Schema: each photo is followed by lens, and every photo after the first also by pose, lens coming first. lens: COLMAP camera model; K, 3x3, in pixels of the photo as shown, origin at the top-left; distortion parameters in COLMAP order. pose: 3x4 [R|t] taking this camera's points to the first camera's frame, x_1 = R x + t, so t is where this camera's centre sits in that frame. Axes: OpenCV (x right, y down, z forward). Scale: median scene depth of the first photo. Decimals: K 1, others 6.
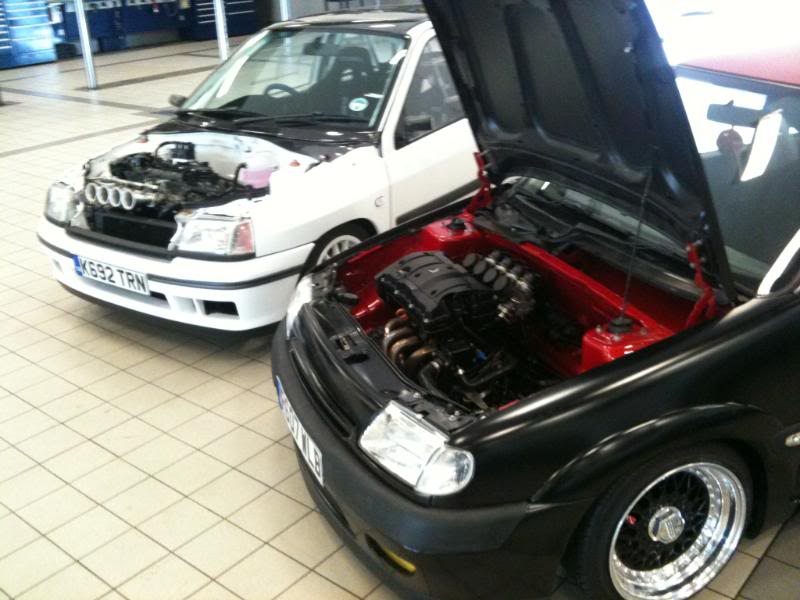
lens RADIAL K [[851.3, 0, 388.4], [0, 851.3, 278.5], [0, 0, 1]] dist [-0.003405, 0.000000]
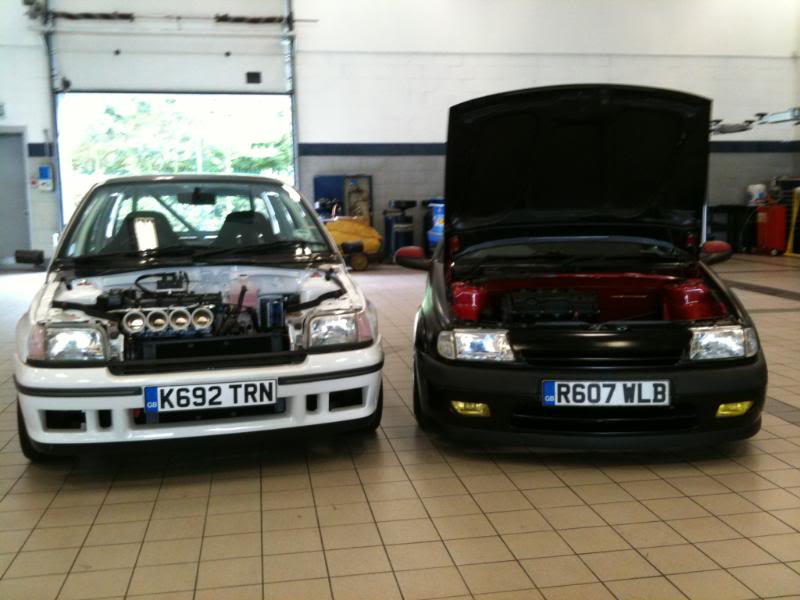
lens RADIAL K [[851.3, 0, 396.0], [0, 851.3, 296.3], [0, 0, 1]] dist [-0.003405, 0.000000]
pose [[0.626323, -0.050379, 0.777934, -1.173375], [0.268758, 0.950685, -0.154814, 0.112960], [-0.731771, 0.306040, 0.608975, 0.355221]]
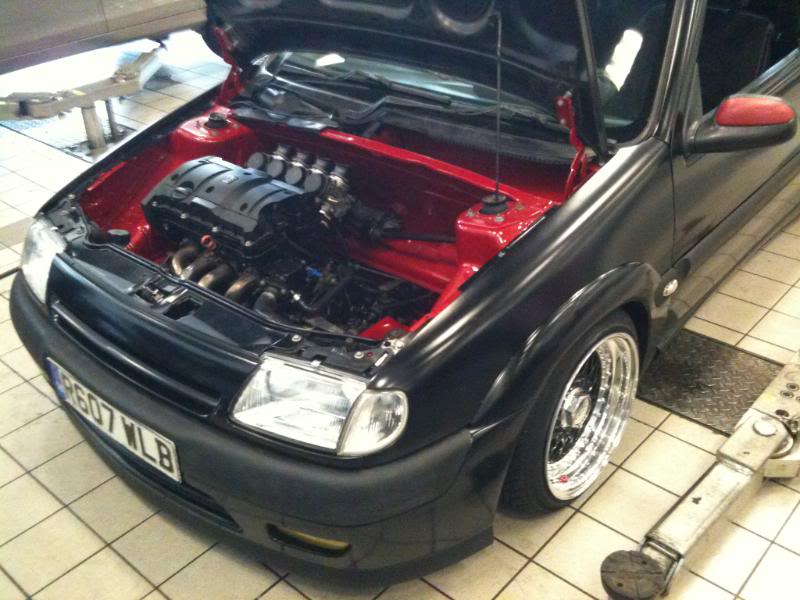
lens RADIAL K [[851.3, 0, 400.5], [0, 851.3, 303.6], [0, 0, 1]] dist [-0.003405, 0.000000]
pose [[0.881374, -0.223344, 0.416289, -0.148542], [0.160334, 0.970304, 0.181119, -0.014439], [-0.444379, -0.092888, 0.891010, 0.198060]]
